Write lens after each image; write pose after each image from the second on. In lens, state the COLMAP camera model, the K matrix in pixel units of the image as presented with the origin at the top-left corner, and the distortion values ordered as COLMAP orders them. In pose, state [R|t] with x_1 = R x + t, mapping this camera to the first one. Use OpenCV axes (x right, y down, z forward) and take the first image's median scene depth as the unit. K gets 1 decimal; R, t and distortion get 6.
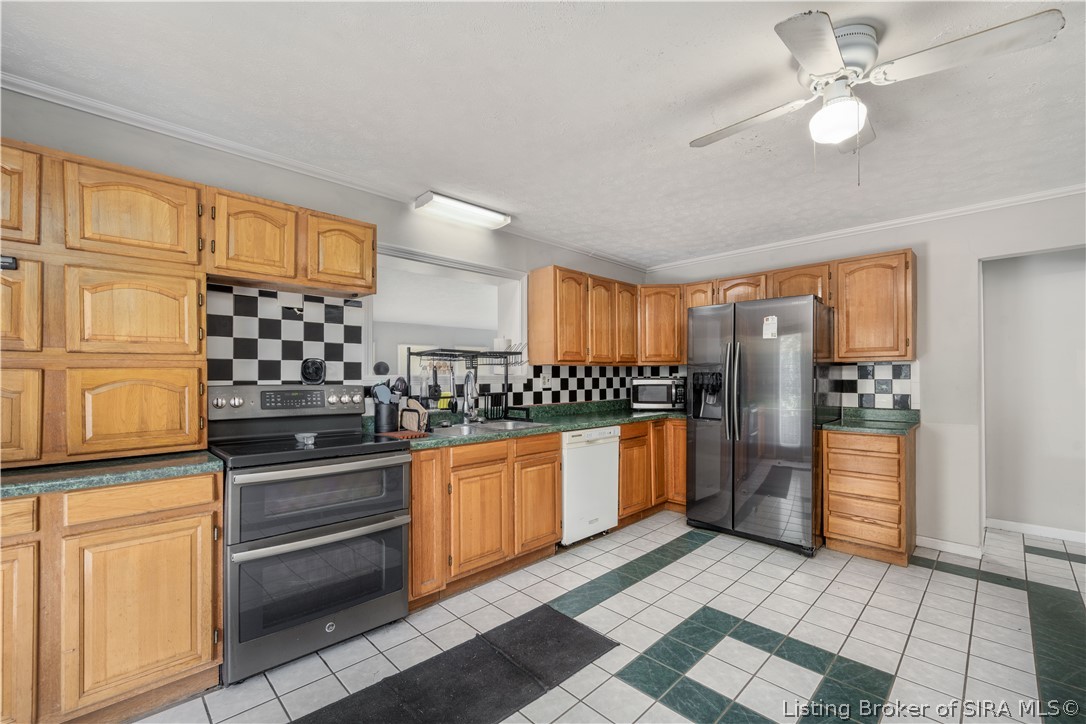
lens RADIAL K [[455.4, 0, 551.2], [0, 455.4, 378.7], [0, 0, 1]] dist [-0.002795, -0.000195]
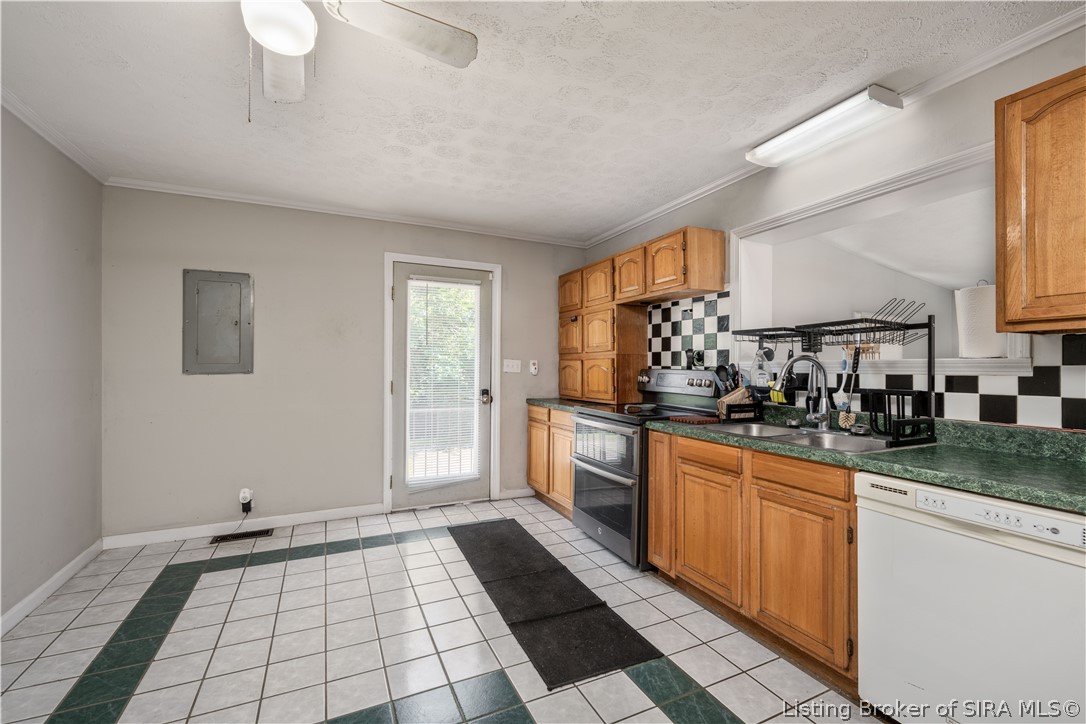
lens RADIAL K [[455.4, 0, 550.9], [0, 455.4, 361.9], [0, 0, 1]] dist [-0.002795, -0.000195]
pose [[-0.328407, -0.005035, -0.944523, 0.721038], [-0.003368, 0.999986, -0.004160, -0.001553], [0.944530, 0.001815, -0.328420, 0.982547]]
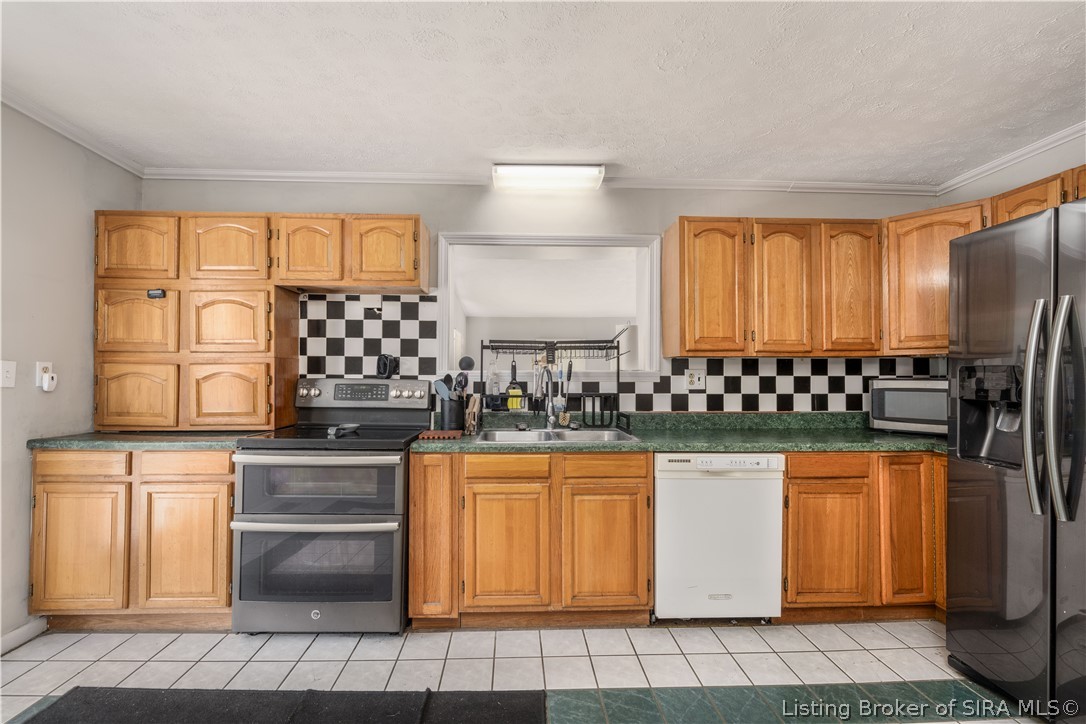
lens RADIAL K [[455.4, 0, 521.5], [0, 455.4, 373.5], [0, 0, 1]] dist [-0.002795, -0.000195]
pose [[0.732271, 0.005410, -0.680992, 0.405806], [-0.010518, 0.999939, -0.003366, 0.000618], [0.680932, 0.009627, 0.732283, 0.412074]]
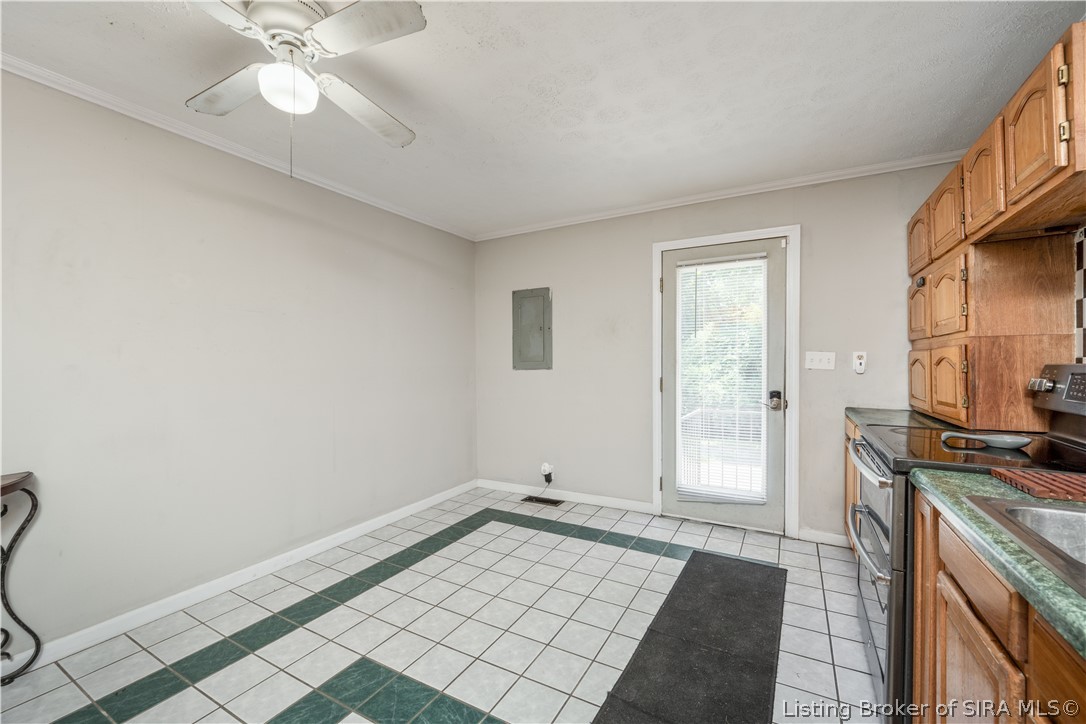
lens RADIAL K [[439.4, 0, 553.0], [0, 439.4, 364.6], [0, 0, 1]] dist [-0.001096, -0.000394]
pose [[-0.956222, 0.011155, -0.292428, 0.251112], [0.009568, 0.999931, 0.006856, 0.002336], [0.292484, 0.003758, -0.956263, 1.189148]]
